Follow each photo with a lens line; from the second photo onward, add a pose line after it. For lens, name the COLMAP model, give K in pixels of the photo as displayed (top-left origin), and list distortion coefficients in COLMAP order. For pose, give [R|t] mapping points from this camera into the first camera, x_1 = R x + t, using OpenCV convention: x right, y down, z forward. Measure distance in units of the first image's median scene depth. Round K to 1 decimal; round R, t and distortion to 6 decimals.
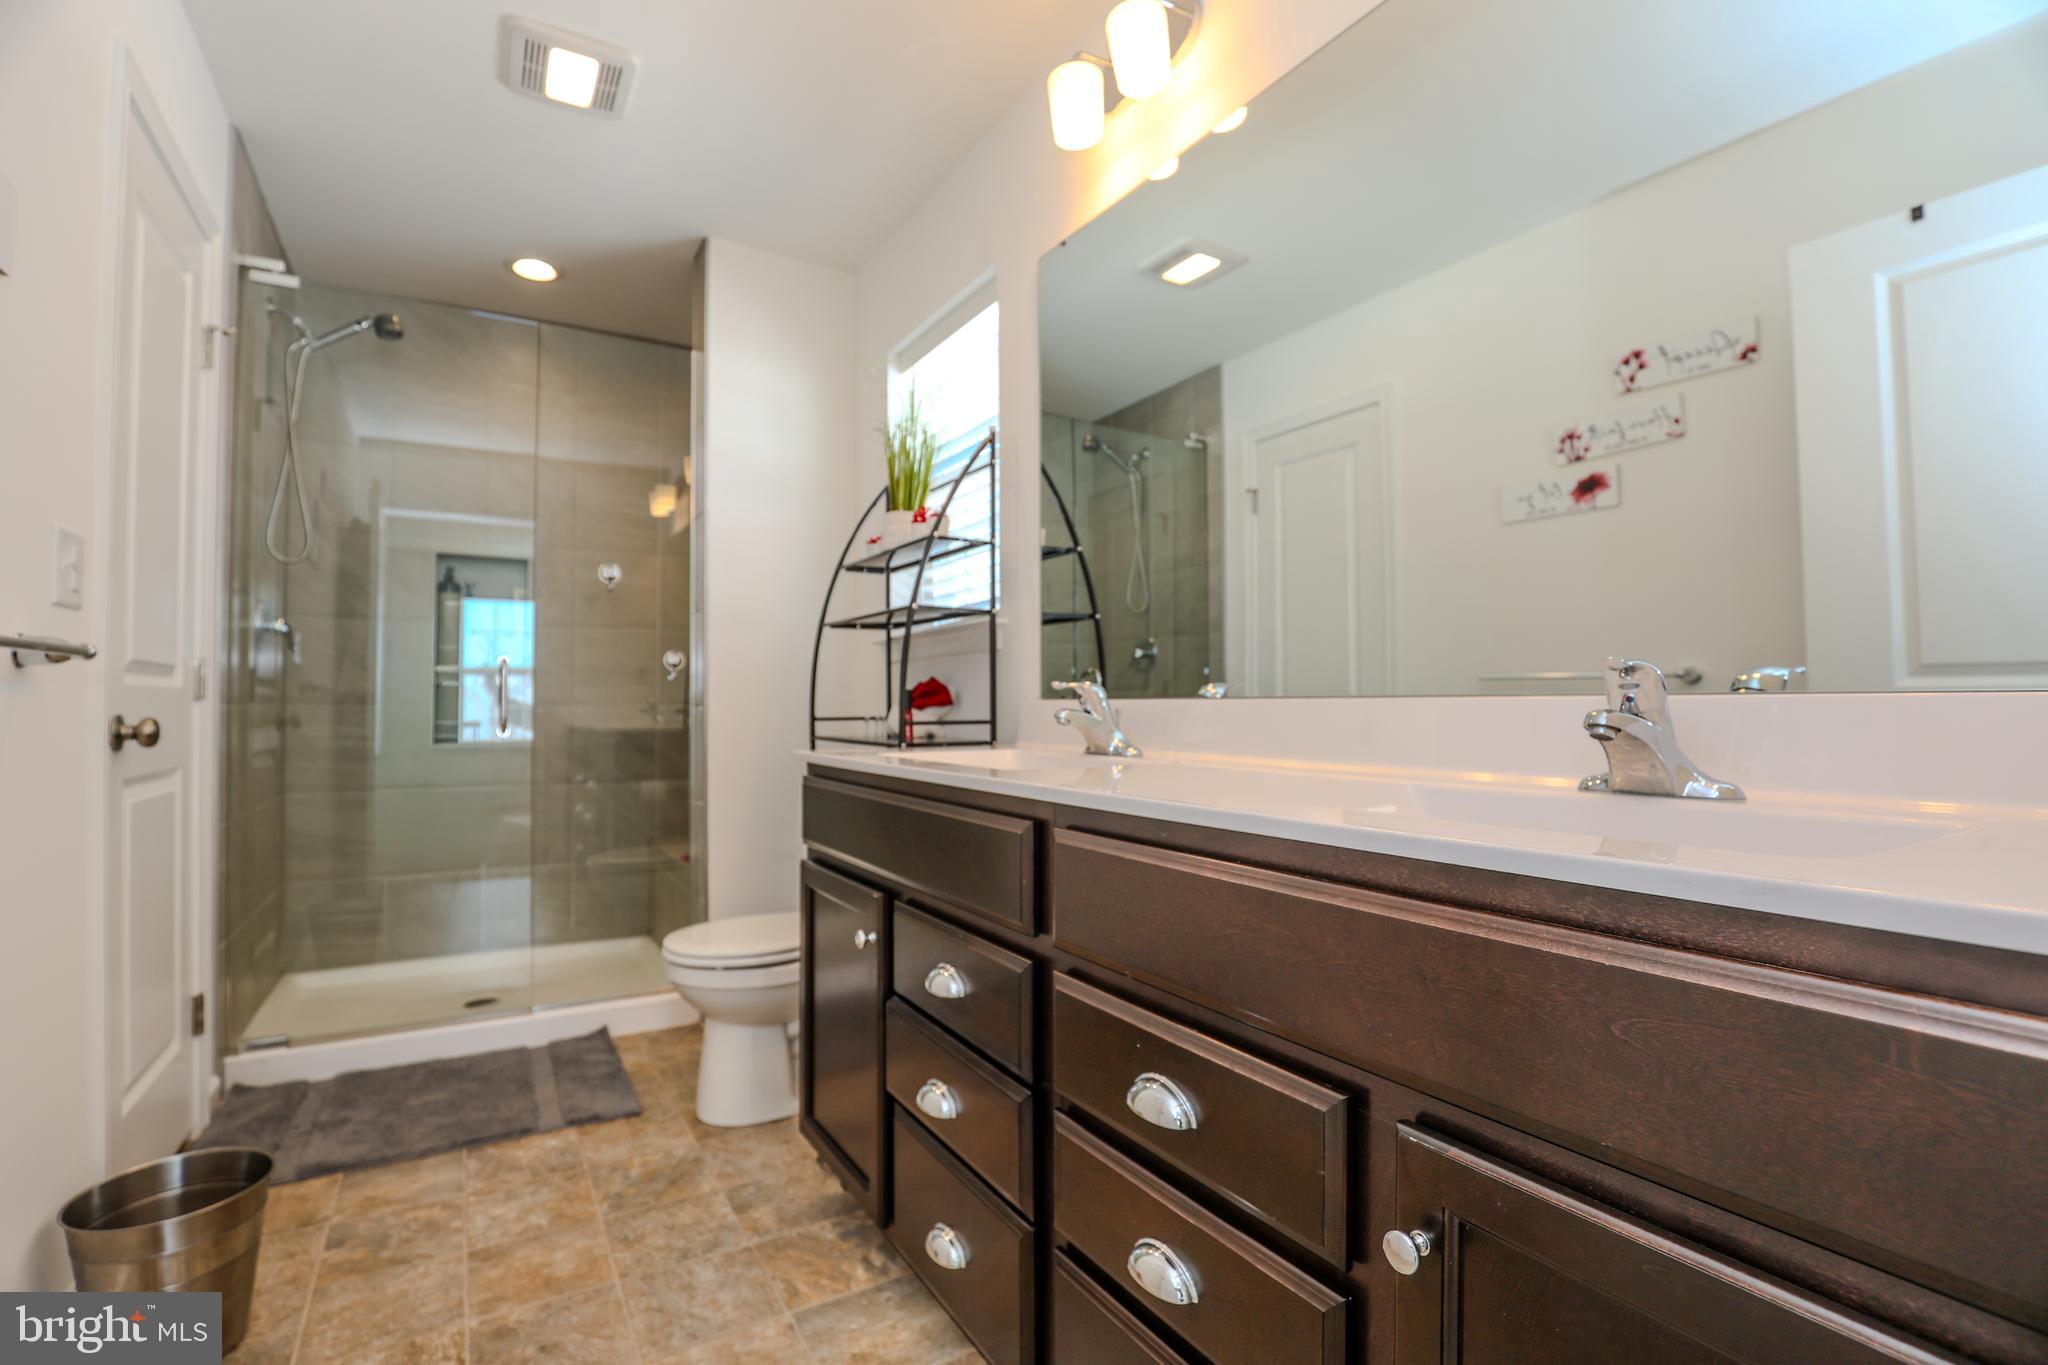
lens RADIAL K [[946.7, 0, 1024.0], [0, 946.7, 682.5], [0, 0, 1]] dist [-0.025084, -0.000278]
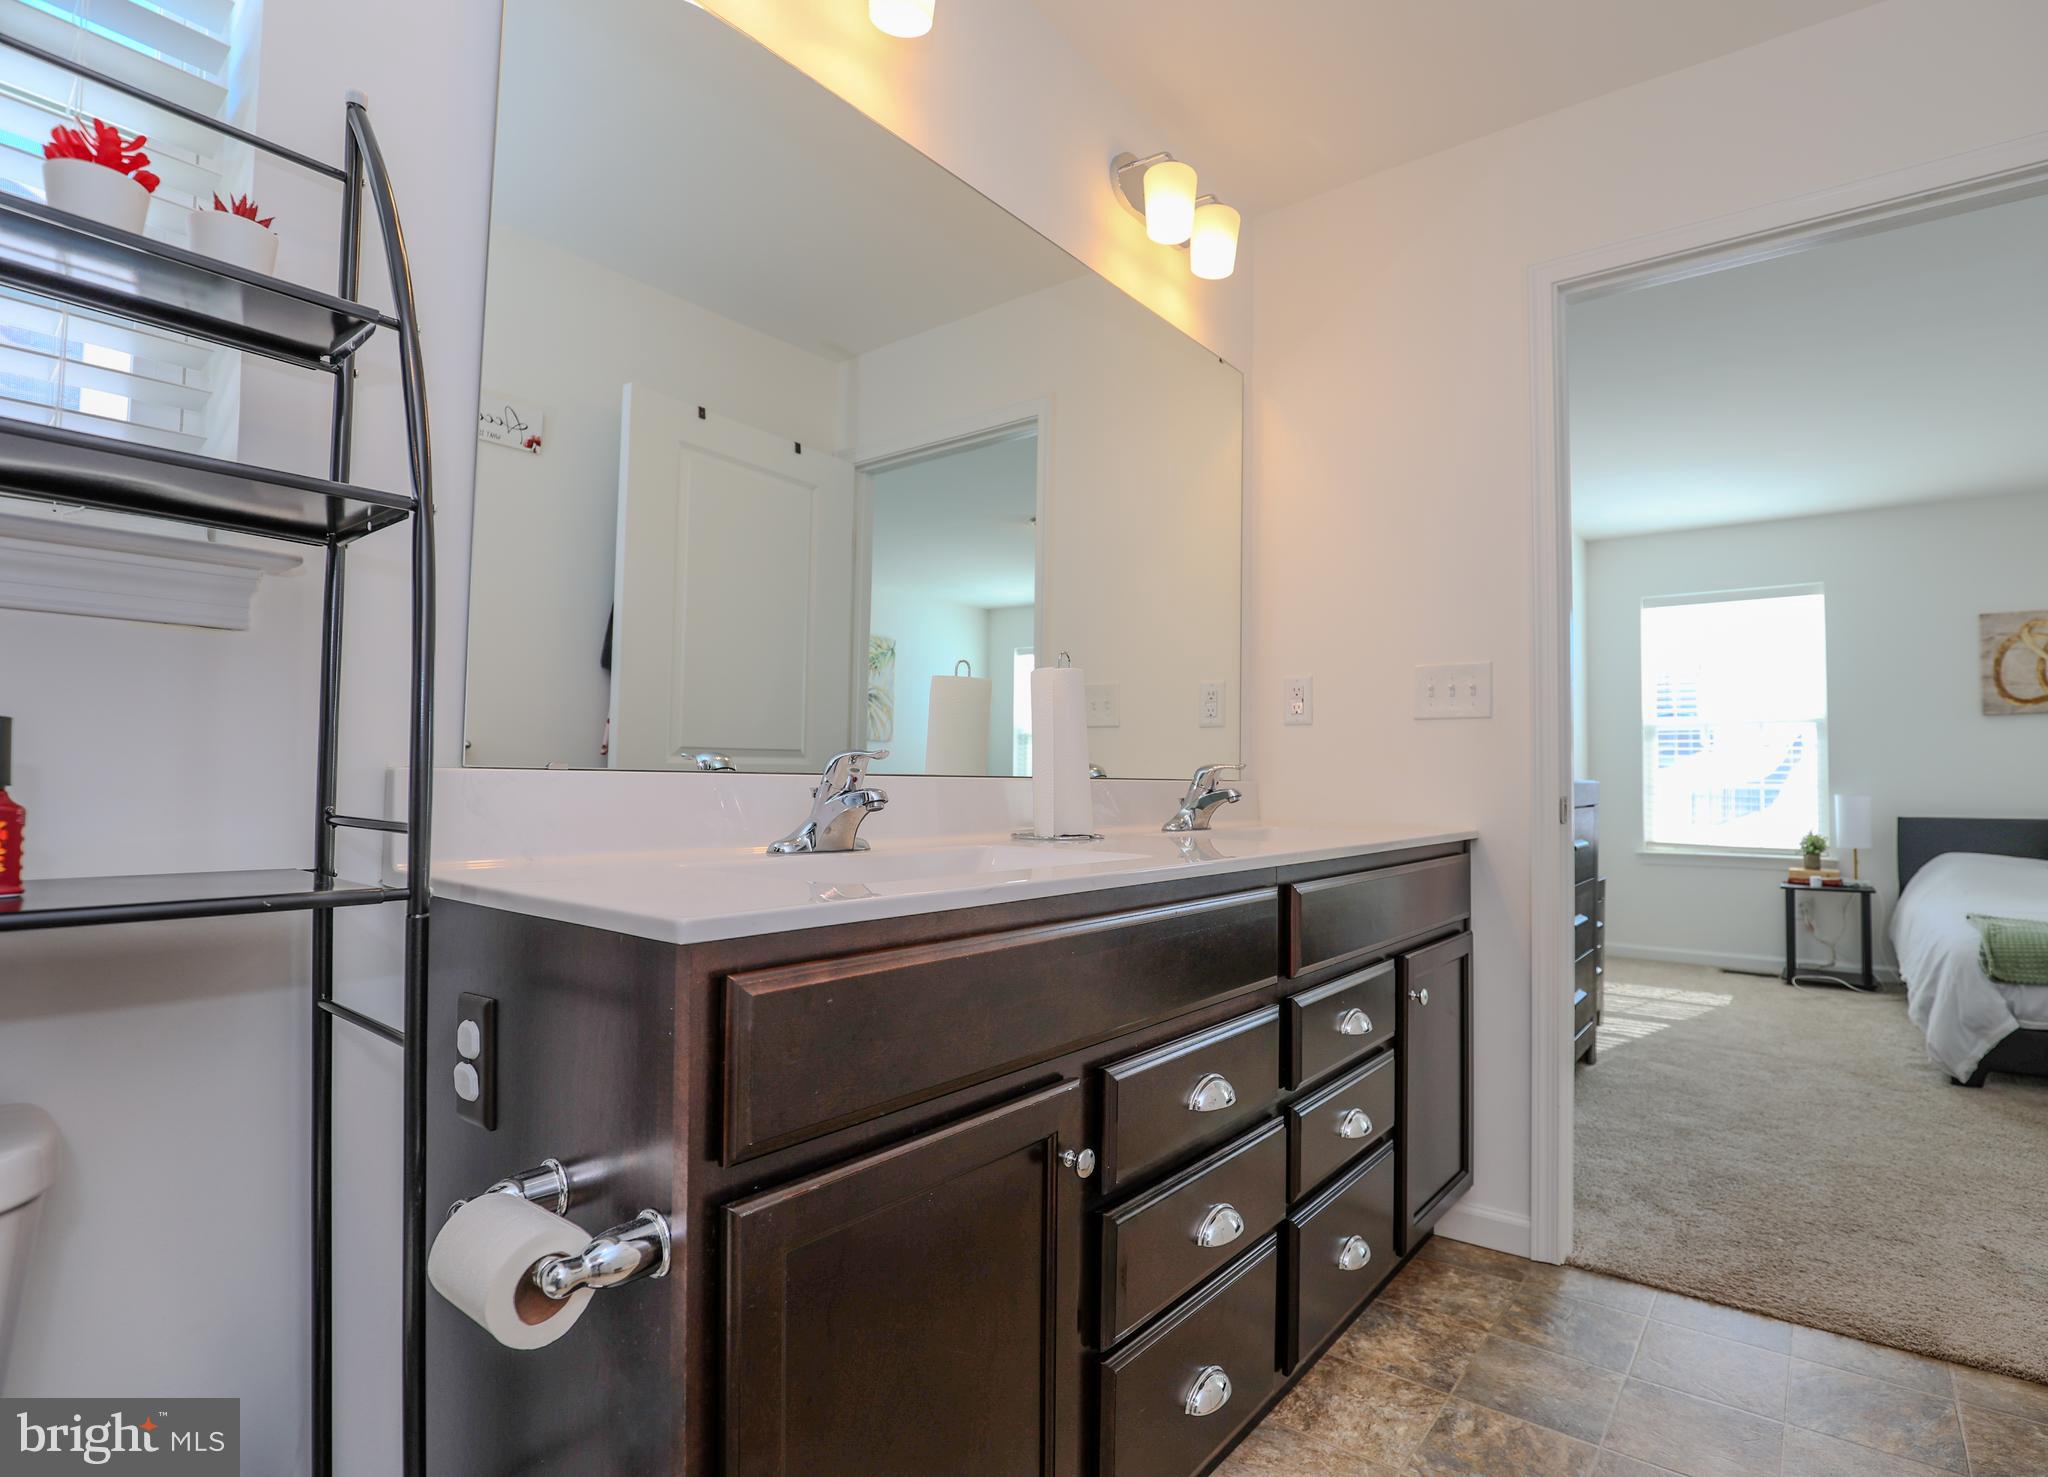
lens RADIAL K [[1054.2, 0, 1024.0], [0, 1054.2, 738.5], [0, 0, 1]] dist [-0.039444, 0.000012]
pose [[-0.354950, 0.028700, 0.934445, -0.784784], [-0.037223, 0.998302, -0.044800, 0.027782], [-0.934144, -0.050684, -0.353279, 1.279411]]
